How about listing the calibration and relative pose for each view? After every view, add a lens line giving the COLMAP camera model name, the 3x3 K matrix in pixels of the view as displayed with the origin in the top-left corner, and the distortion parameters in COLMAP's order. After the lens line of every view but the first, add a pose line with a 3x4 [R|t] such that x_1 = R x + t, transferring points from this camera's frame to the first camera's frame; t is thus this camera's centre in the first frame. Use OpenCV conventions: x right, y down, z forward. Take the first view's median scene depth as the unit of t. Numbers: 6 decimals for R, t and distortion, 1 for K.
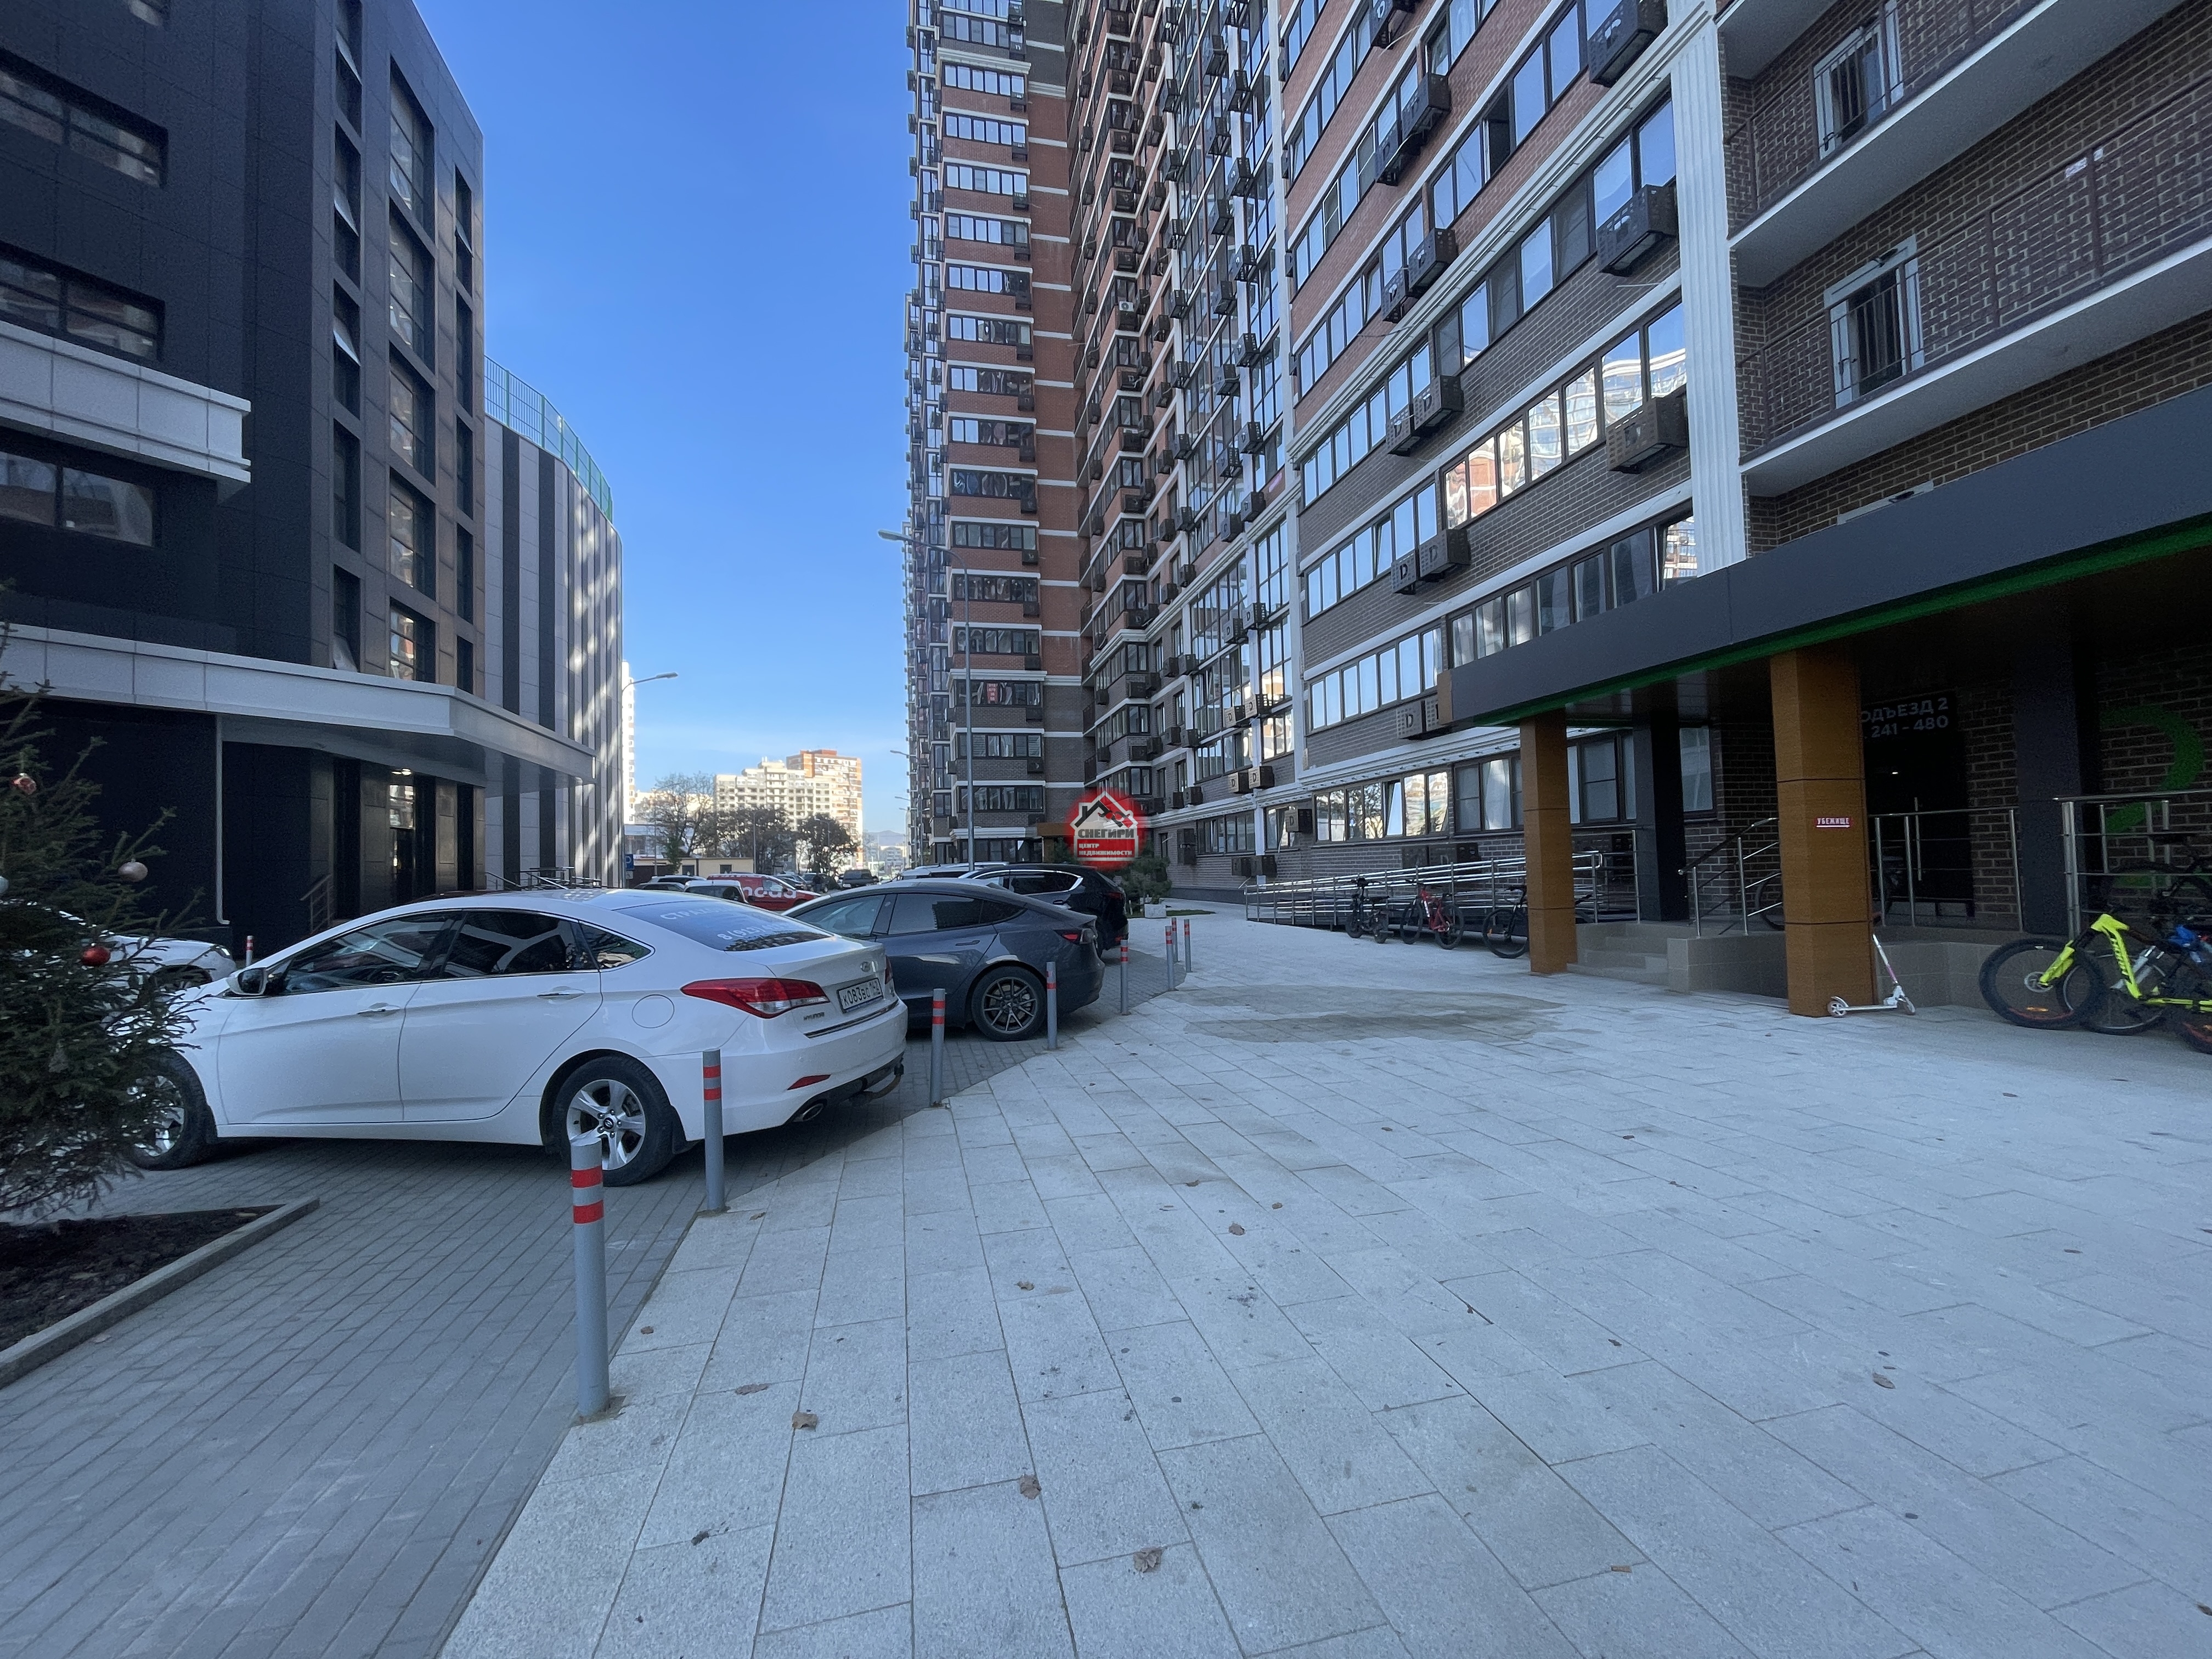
lens RADIAL K [[892.2, 0, 1096.5], [0, 892.2, 836.1], [0, 0, 1]] dist [0.002768, -0.000790]
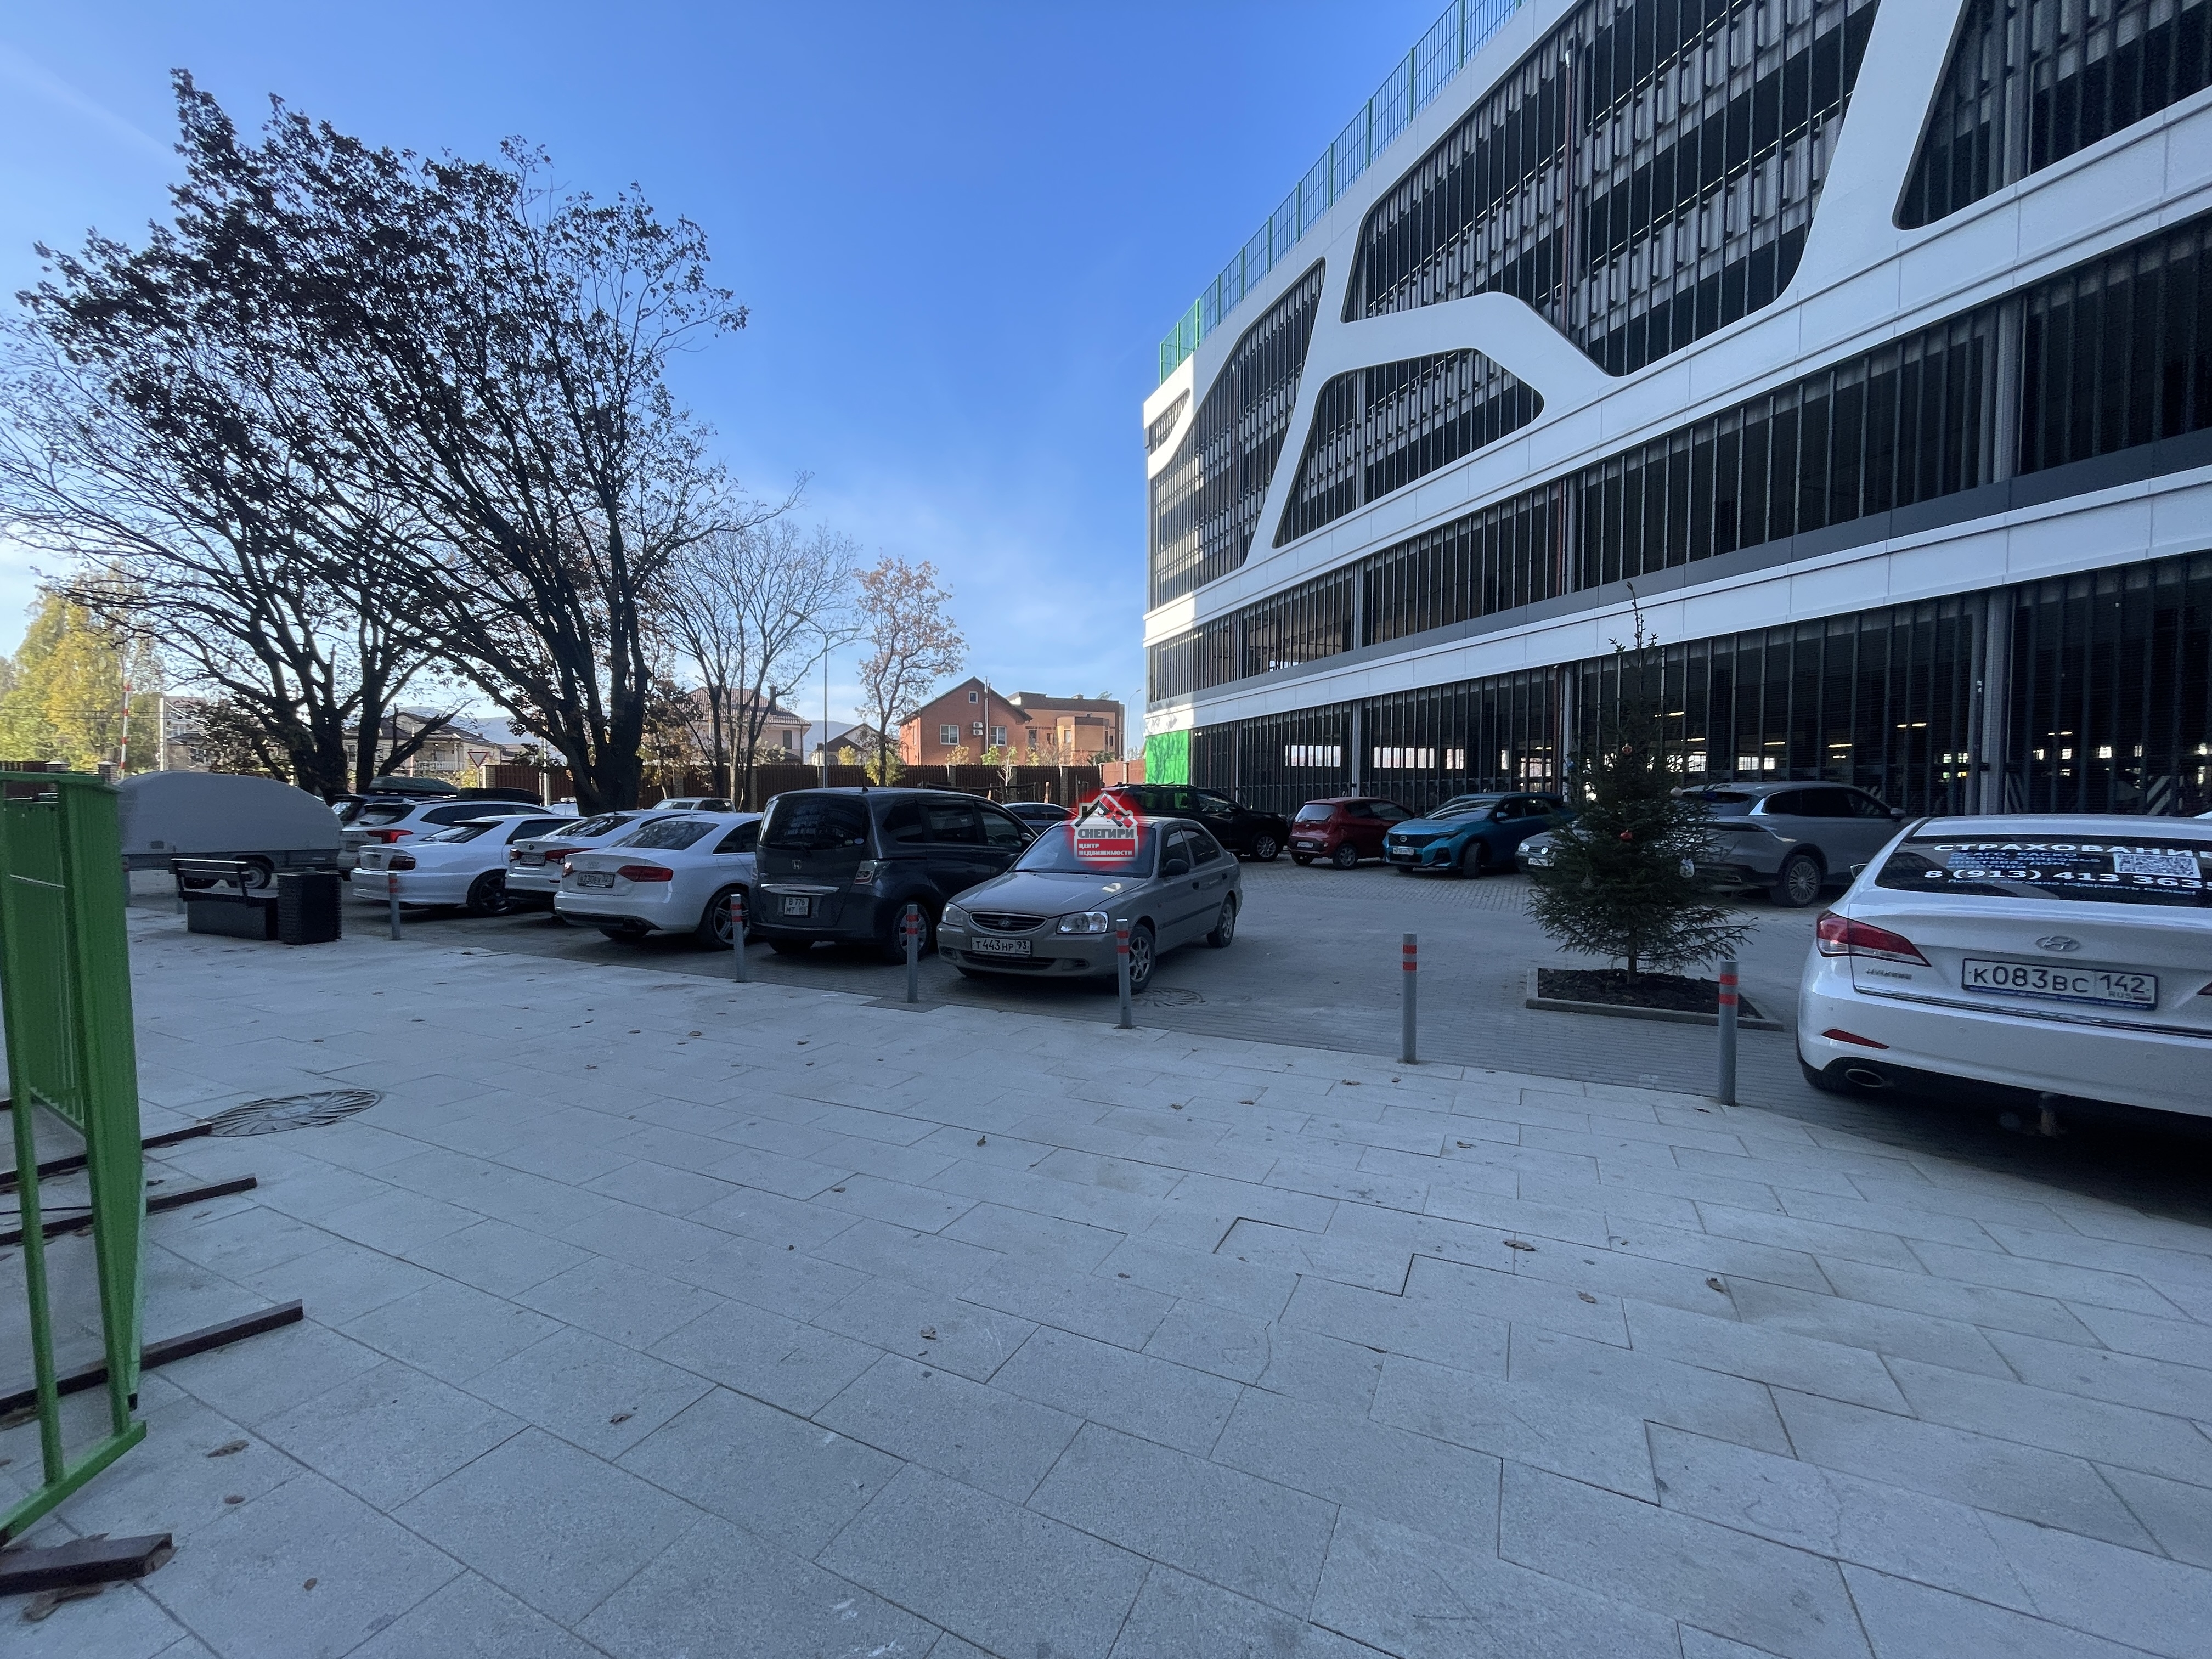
lens RADIAL K [[892.2, 0, 1102.5], [0, 892.2, 833.2], [0, 0, 1]] dist [0.002768, -0.000790]
pose [[-0.620710, 0.055063, -0.782104, 0.094114], [0.045390, 0.998381, 0.034266, 0.000725], [0.782725, -0.014231, -0.622205, 0.111145]]
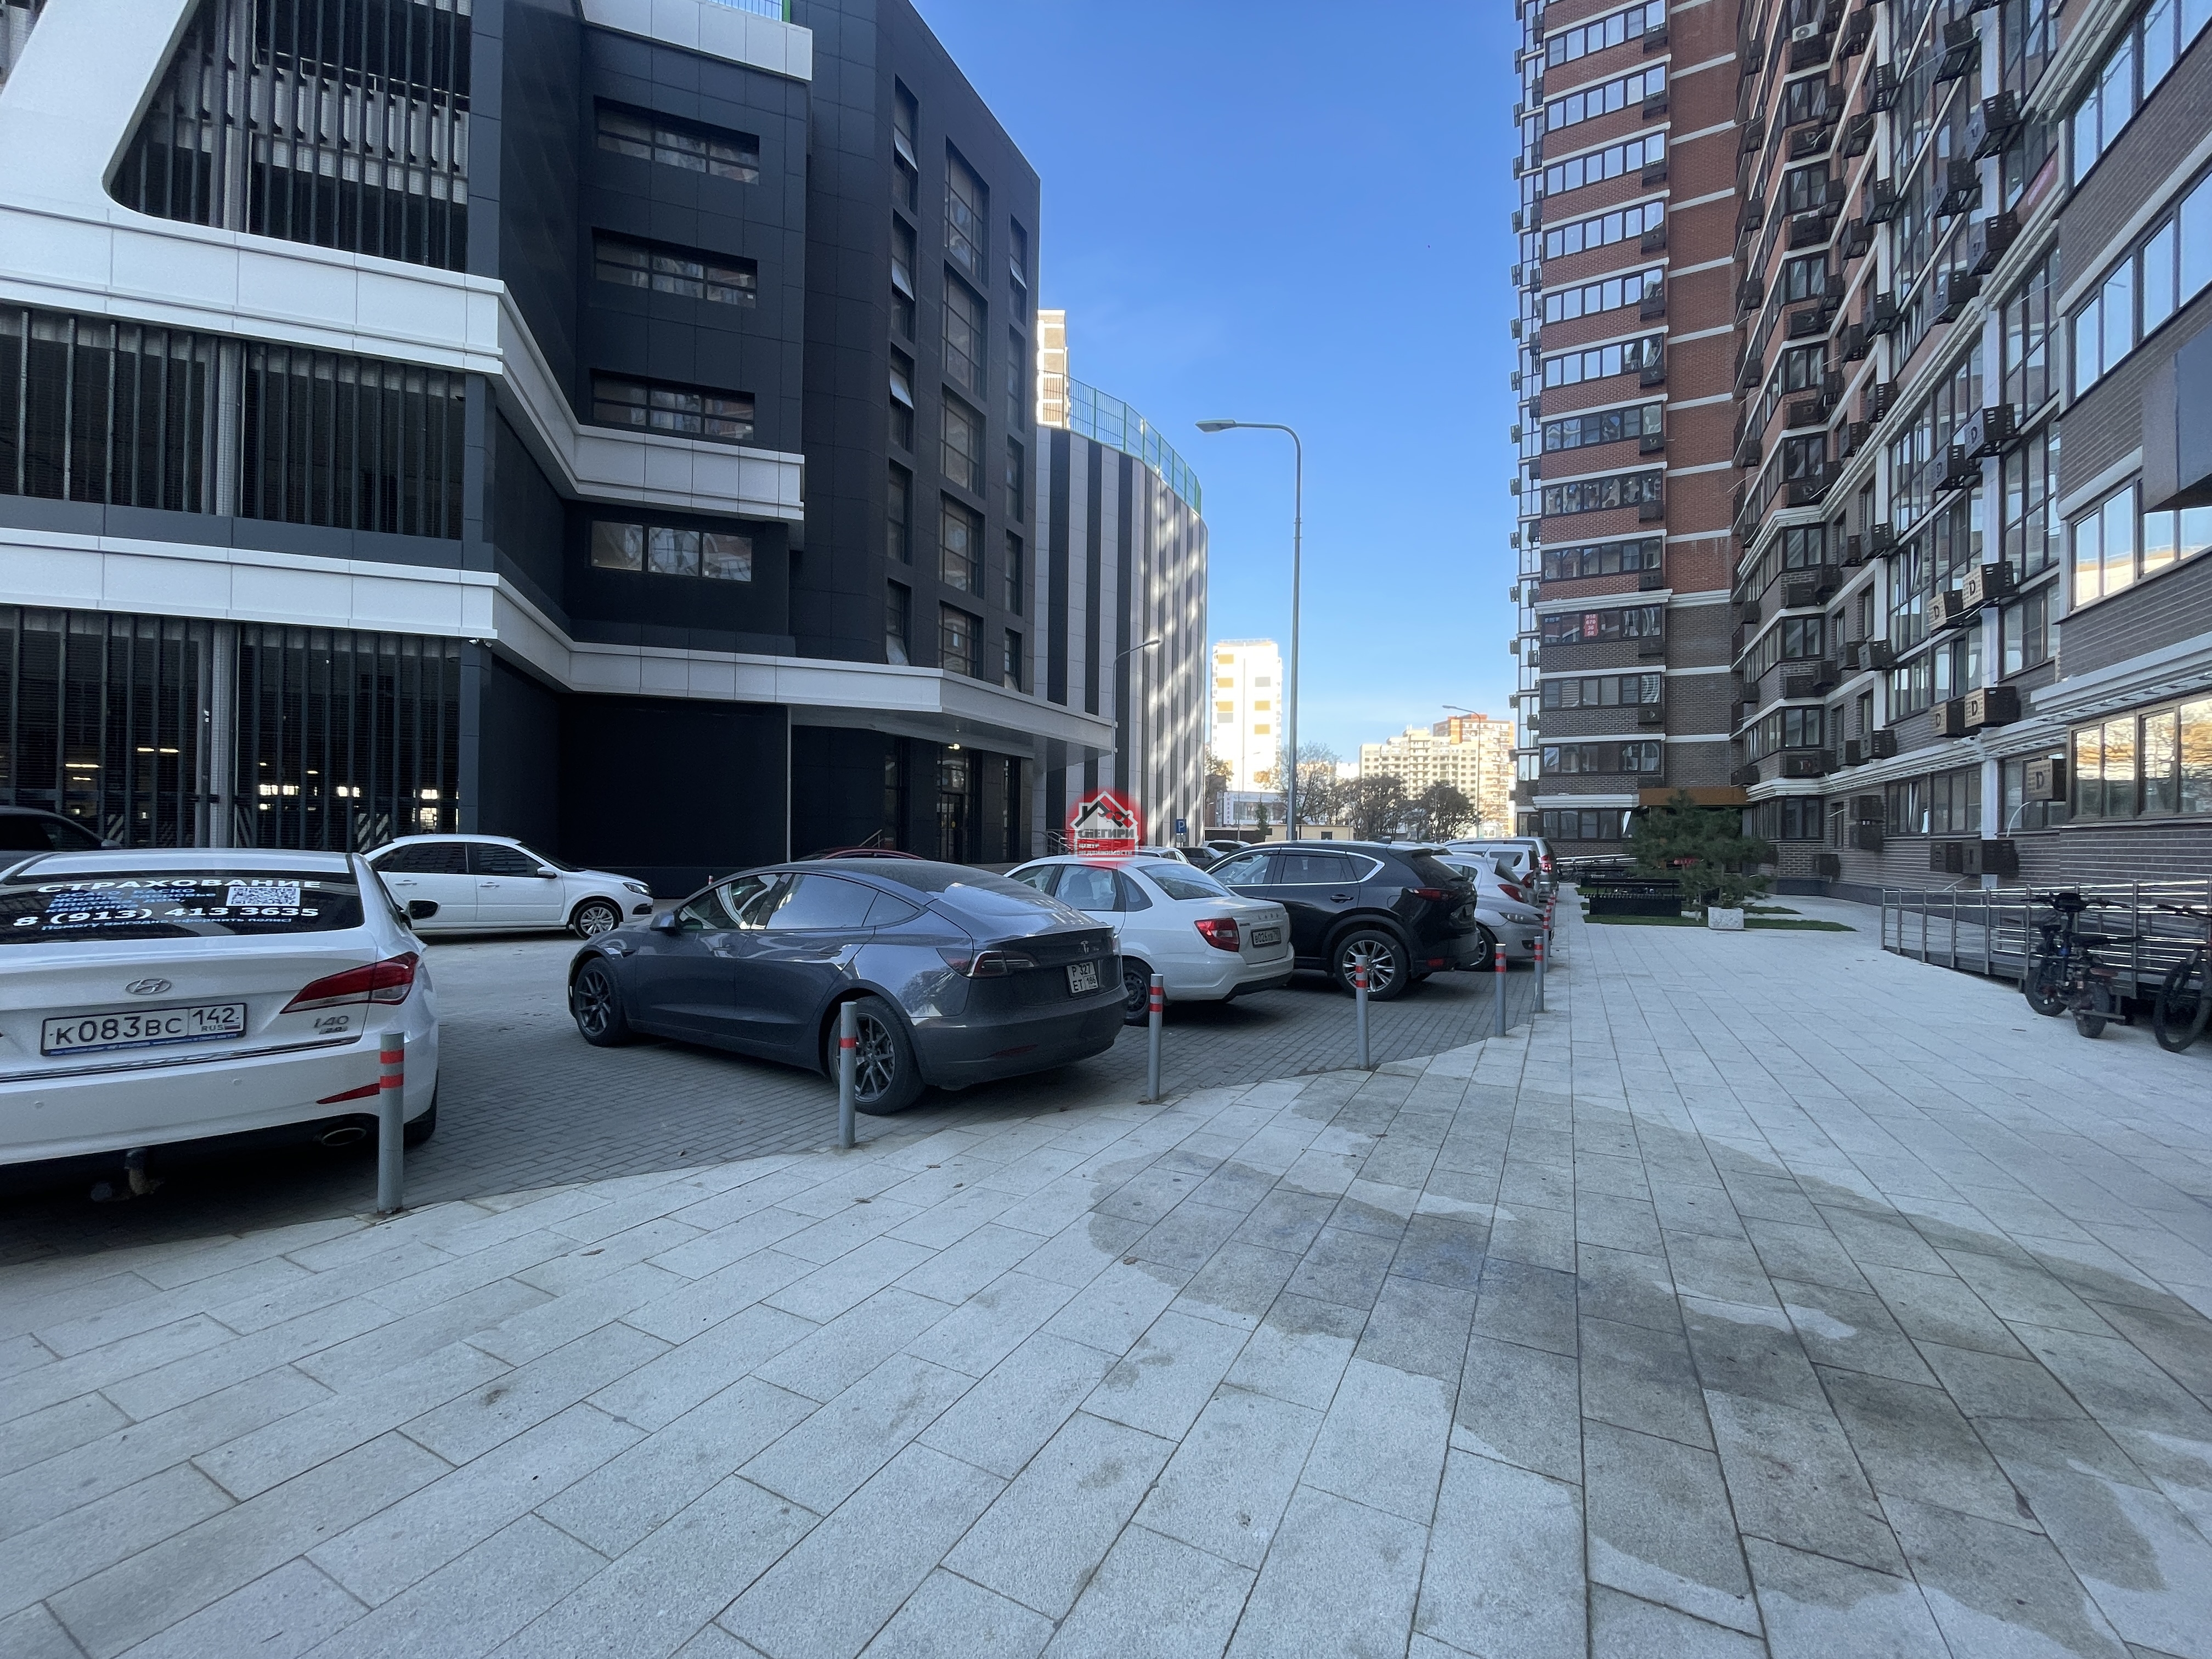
lens RADIAL K [[892.2, 0, 1100.2], [0, 892.2, 837.6], [0, 0, 1]] dist [0.002768, -0.000790]
pose [[0.763621, 0.031733, -0.644885, 0.088309], [-0.008114, 0.999184, 0.039559, 0.001040], [0.645614, -0.024976, 0.763255, 0.123799]]
